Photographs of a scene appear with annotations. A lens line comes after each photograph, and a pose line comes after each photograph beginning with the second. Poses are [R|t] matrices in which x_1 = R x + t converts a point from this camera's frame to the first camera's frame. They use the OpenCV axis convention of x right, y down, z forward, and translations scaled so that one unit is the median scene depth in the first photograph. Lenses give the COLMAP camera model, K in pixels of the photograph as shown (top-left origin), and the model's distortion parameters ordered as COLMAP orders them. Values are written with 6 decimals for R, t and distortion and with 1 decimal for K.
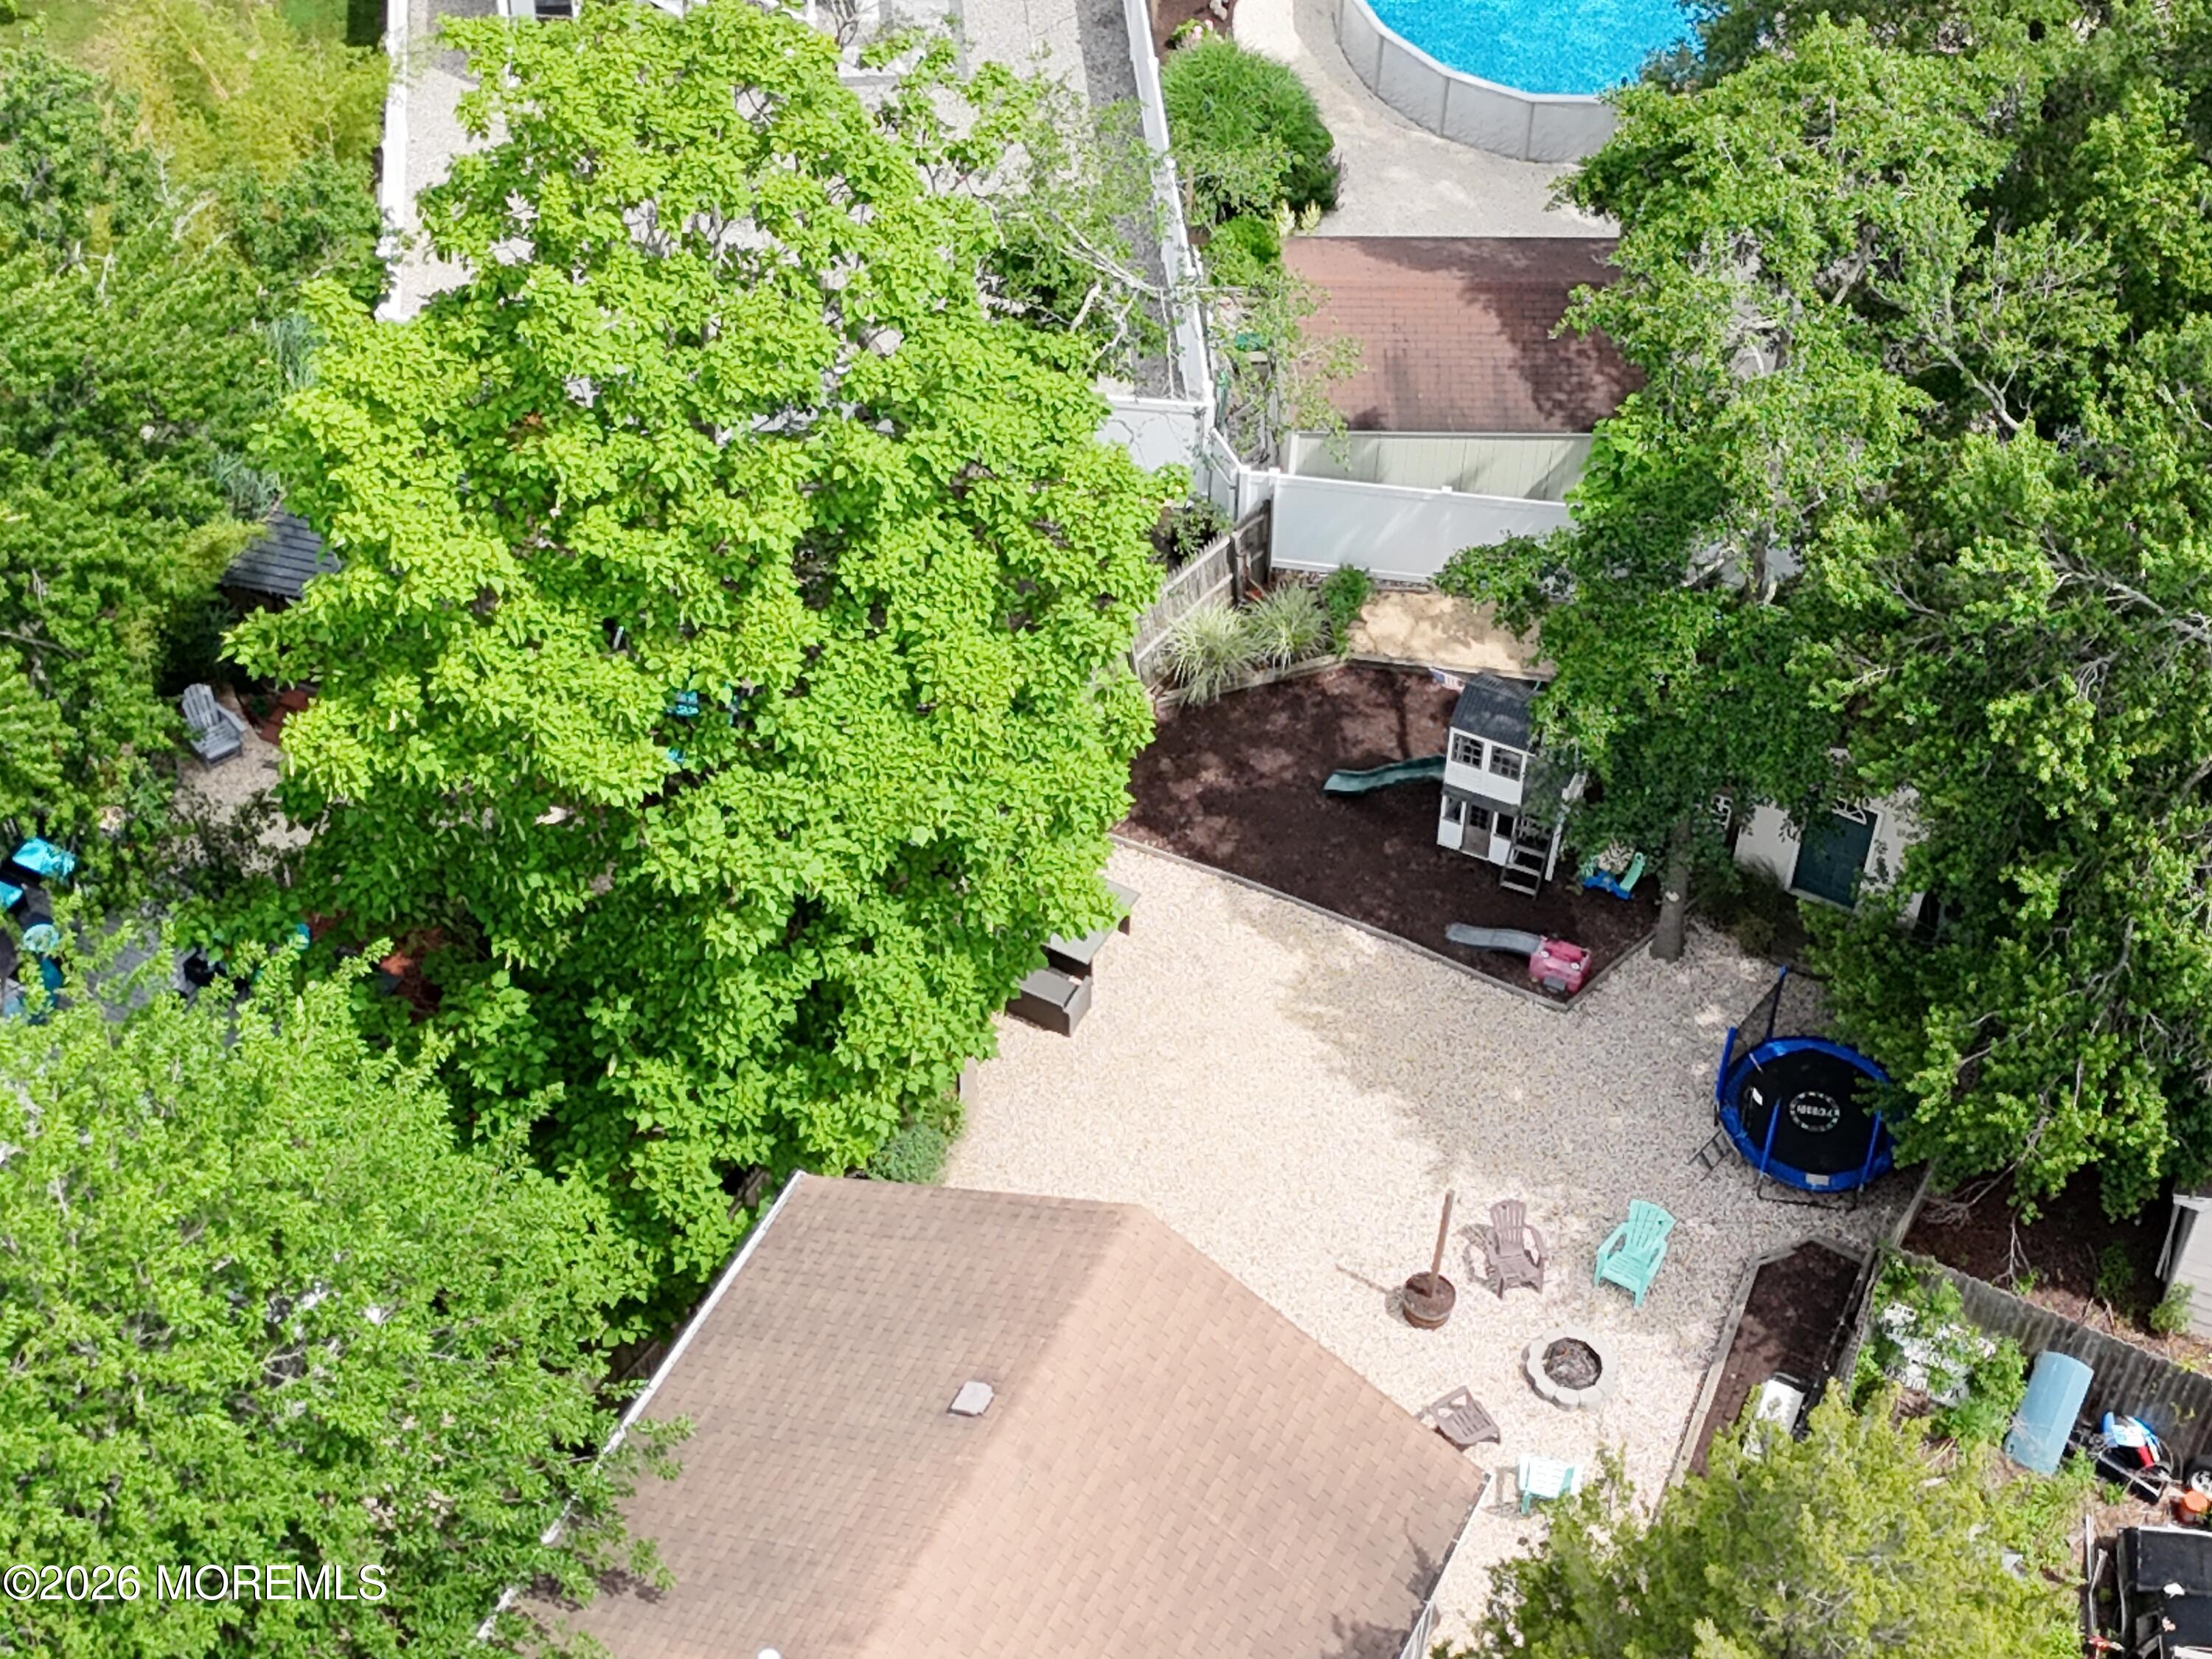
lens RADIAL K [[1595.0, 0, 1105.2], [0, 1595.0, 819.1], [0, 0, 1]] dist [0.072303, -0.000918]
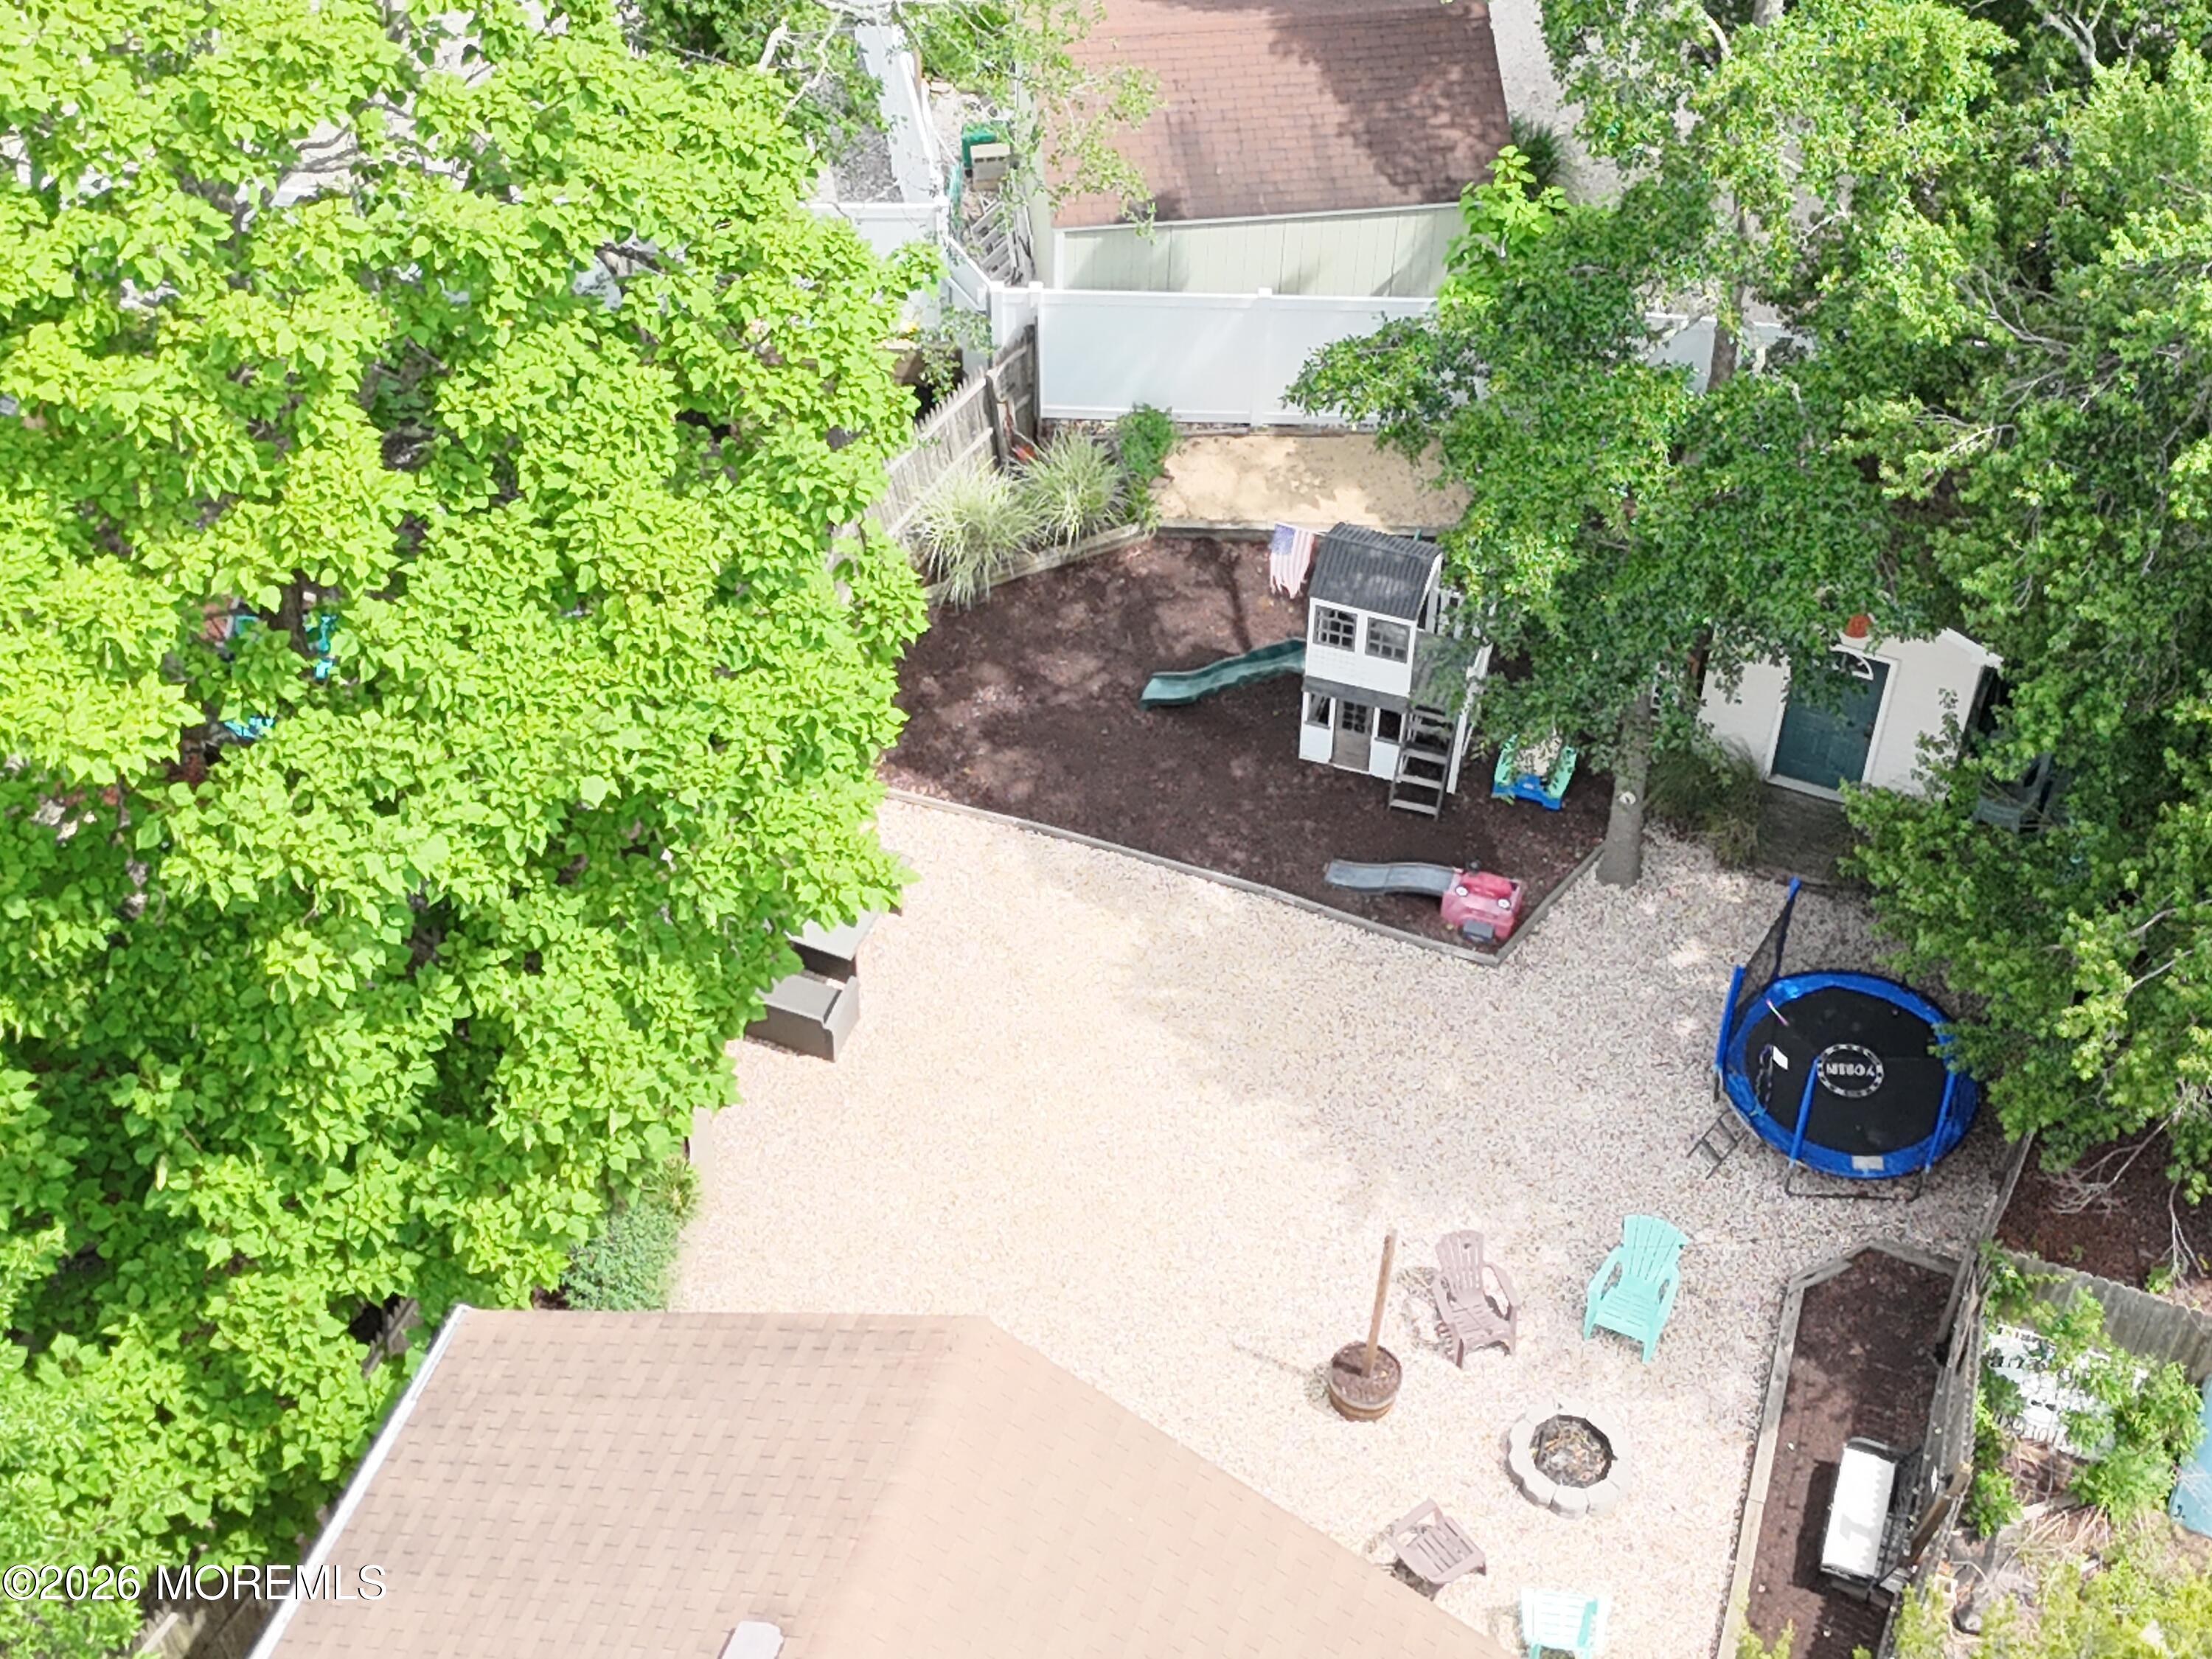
lens RADIAL K [[1561.5, 0, 921.1], [0, 1561.5, 834.4], [0, 0, 1]] dist [0.061701, 0.000014]
pose [[0.994095, -0.083406, 0.069418, -0.026182], [0.082217, 0.996417, 0.019823, 0.025204], [-0.070823, -0.013999, 0.997391, 0.320832]]
